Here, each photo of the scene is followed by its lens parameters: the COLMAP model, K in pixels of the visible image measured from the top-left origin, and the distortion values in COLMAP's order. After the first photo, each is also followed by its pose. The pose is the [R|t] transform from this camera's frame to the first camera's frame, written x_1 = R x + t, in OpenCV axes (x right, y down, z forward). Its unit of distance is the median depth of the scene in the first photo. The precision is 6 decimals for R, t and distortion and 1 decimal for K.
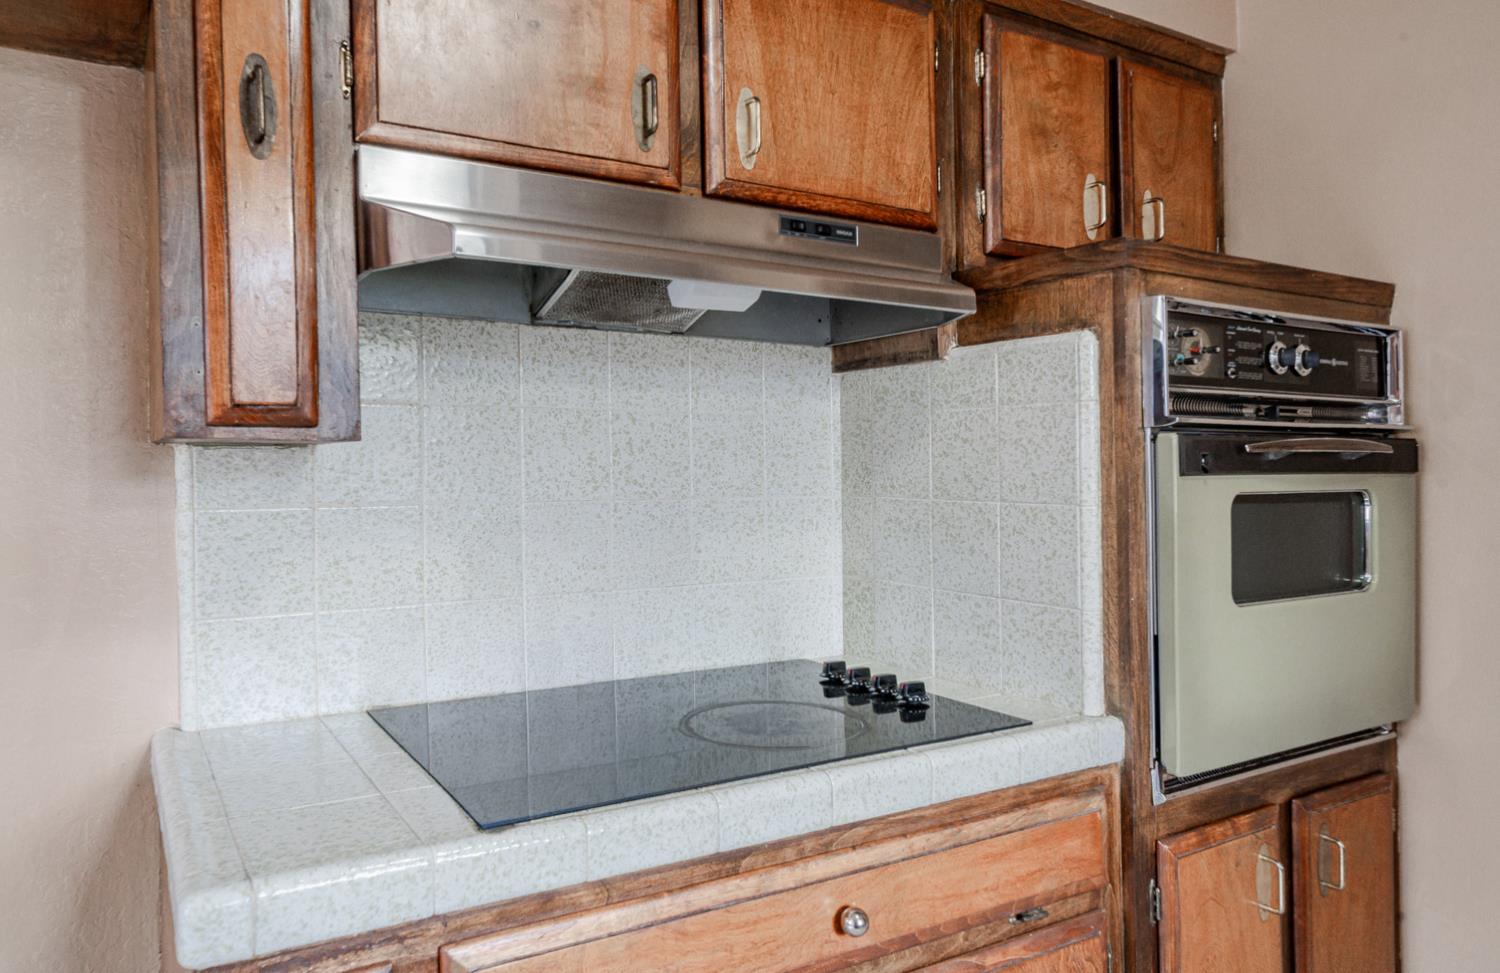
lens RADIAL K [[1041.8, 0, 656.7], [0, 1041.8, 442.2], [0, 0, 1]] dist [0.003990, -0.002855]
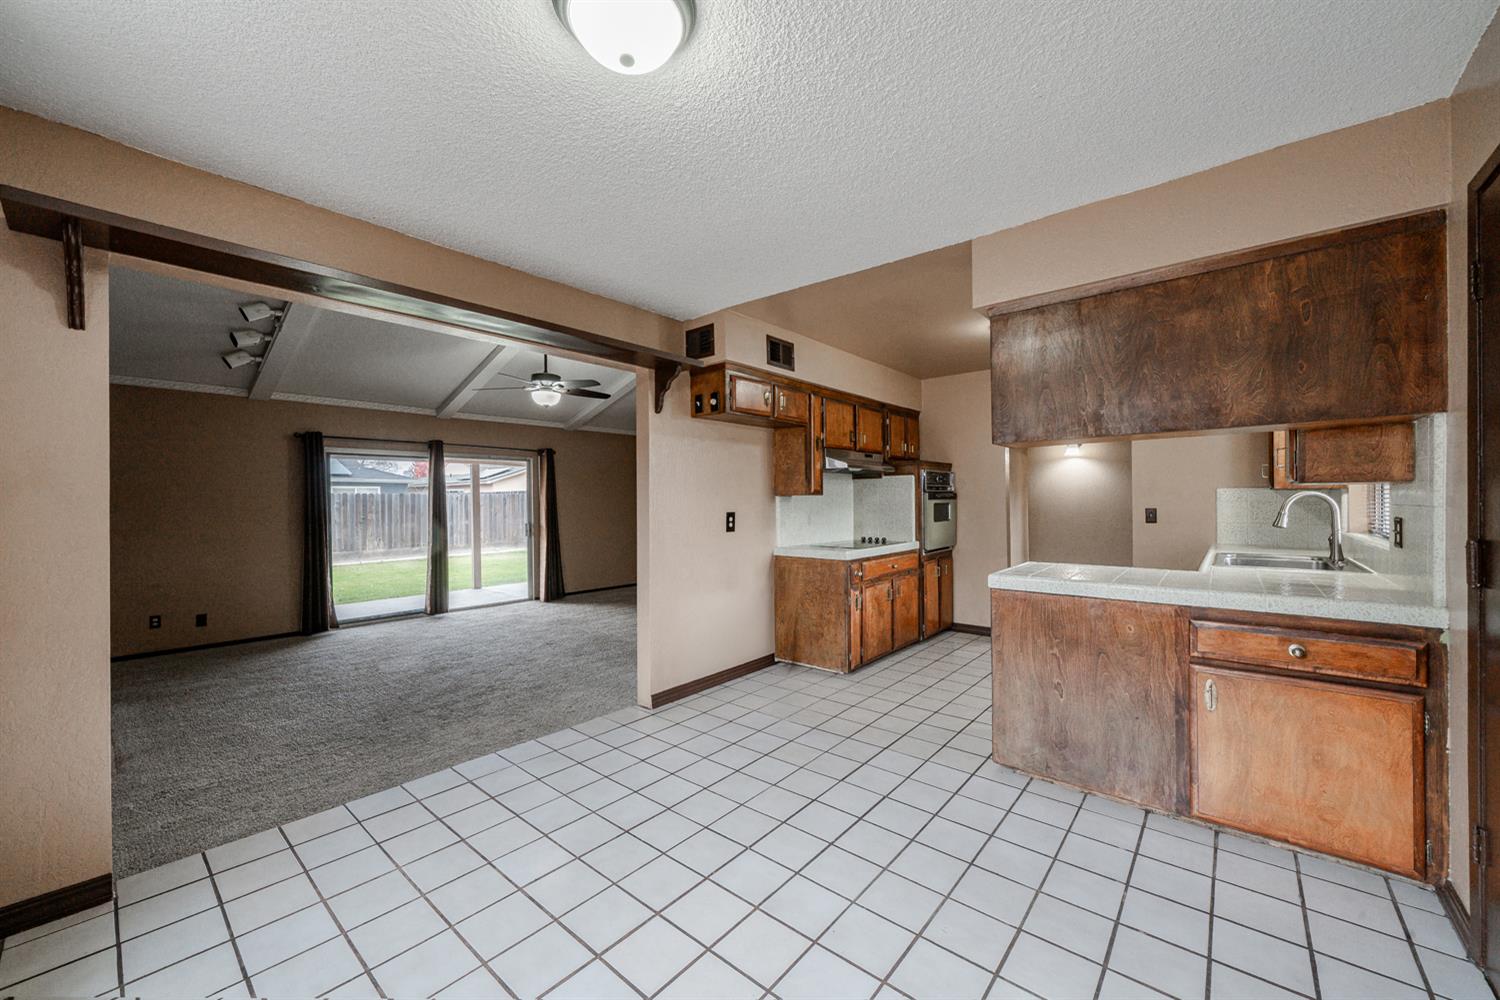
lens RADIAL K [[606.7, 0, 713.1], [0, 606.7, 502.2], [0, 0, 1]] dist [0.000346, -0.000192]
pose [[0.945609, -0.010858, 0.325124, -1.682602], [0.002563, 0.999660, 0.025931, -0.045558], [-0.325295, -0.023688, 0.945316, -1.774036]]
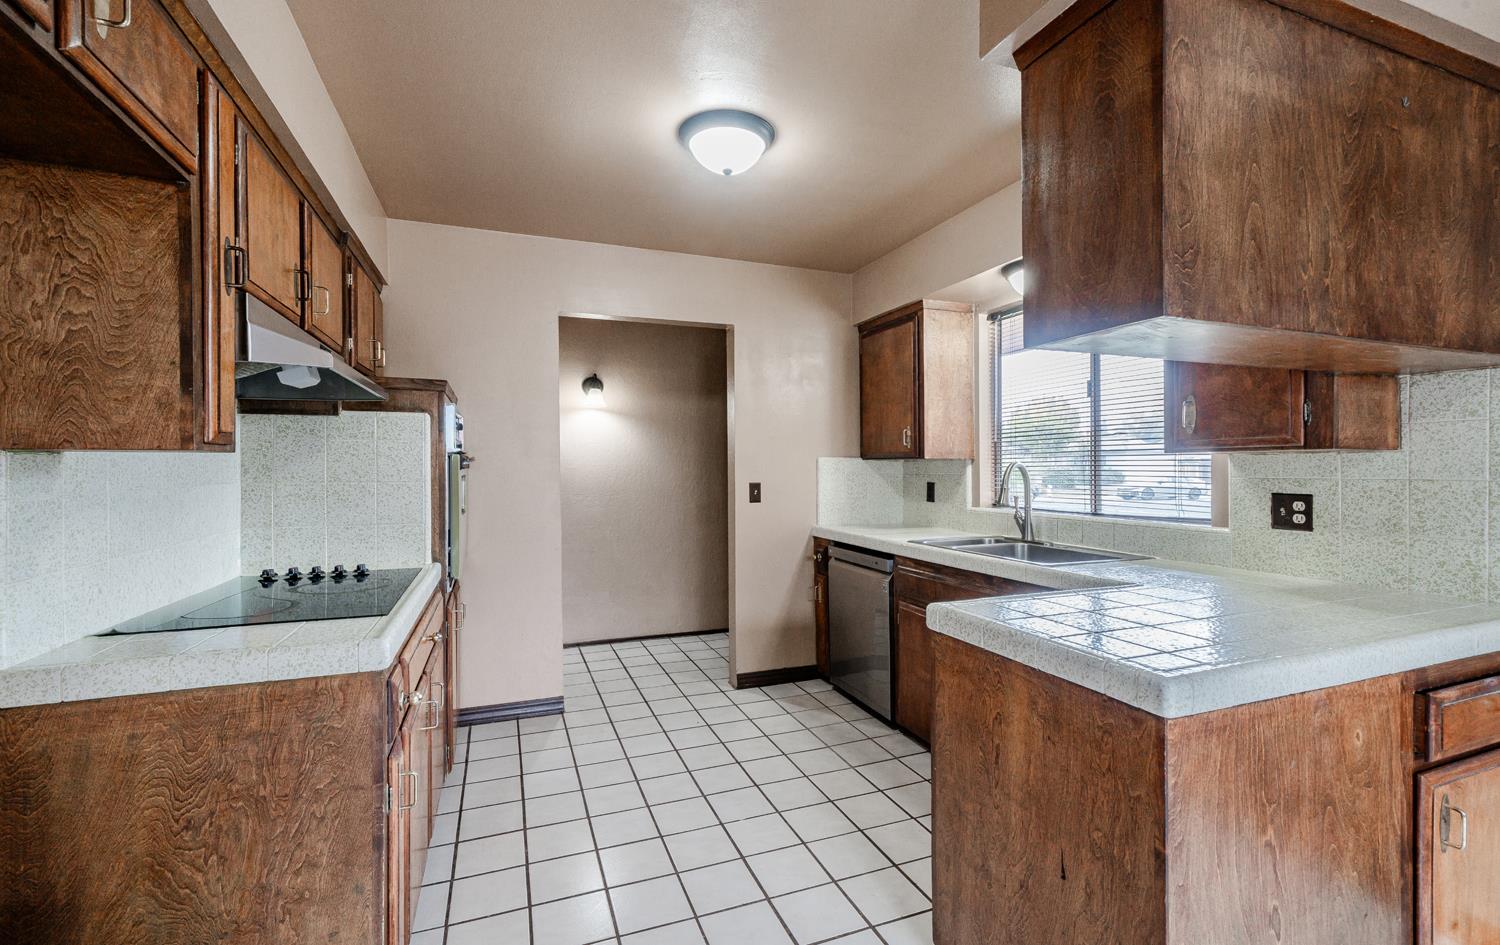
lens RADIAL K [[659.3, 0, 773.5], [0, 659.3, 466.2], [0, 0, 1]] dist [-0.002114, -0.000865]
pose [[0.107250, -0.000251, 0.994232, -1.062177], [-0.022167, 0.999751, 0.002644, -0.001210], [-0.993985, -0.022323, 0.107218, -0.015219]]
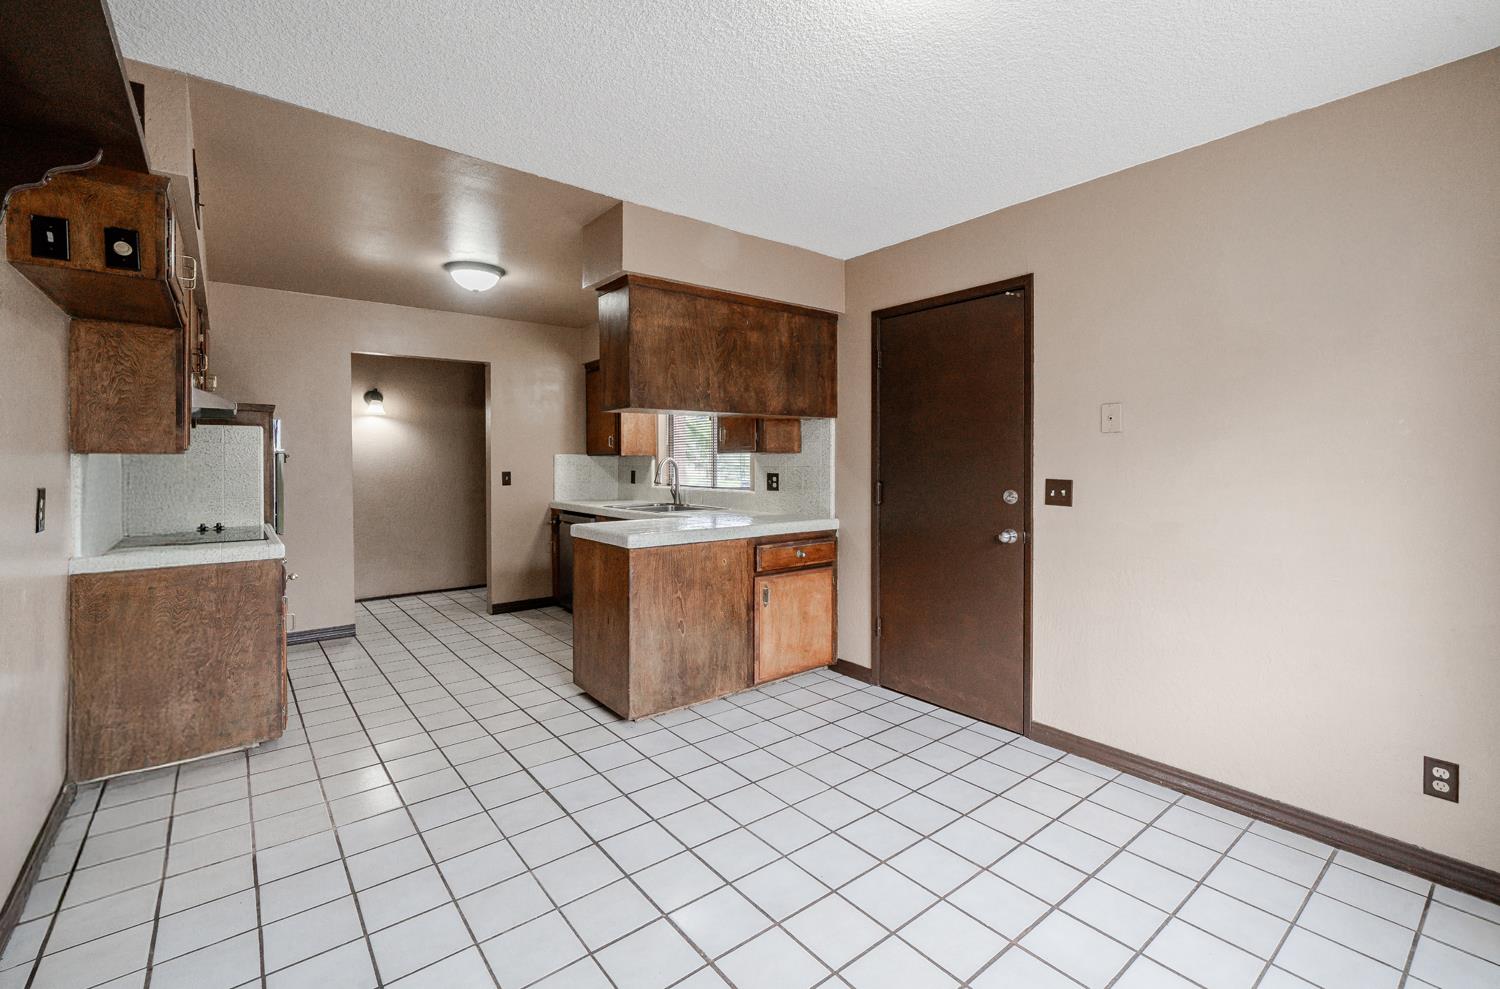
lens RADIAL K [[660.2, 0, 793.9], [0, 660.2, 460.1], [0, 0, 1]] dist [0.000668, 0.001304]
pose [[-0.217924, -0.001927, 0.975964, -2.367485], [-0.021300, 0.999769, -0.002782, -0.015332], [-0.975733, -0.021394, -0.217915, -0.399606]]
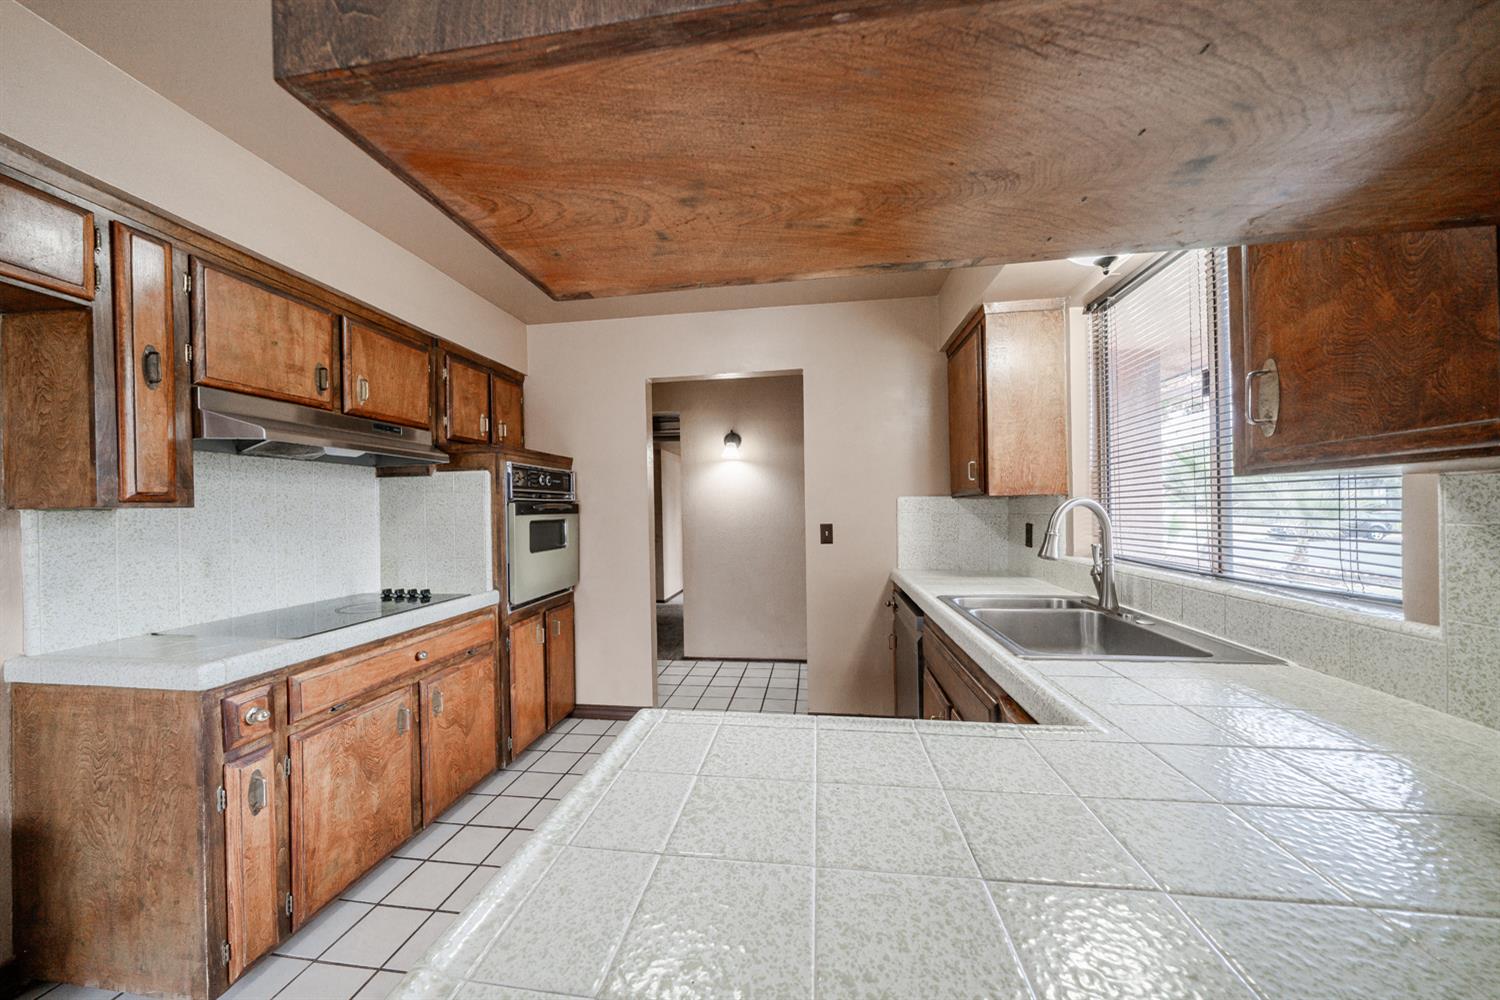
lens RADIAL K [[522.2, 0, 760.6], [0, 522.2, 505.3], [0, 0, 1]] dist [-0.010044, 0.000350]
pose [[0.586708, -0.005142, 0.809782, -0.376560], [-0.001824, 0.999969, 0.007671, -0.014319], [-0.809797, -0.005978, 0.586680, -0.597550]]
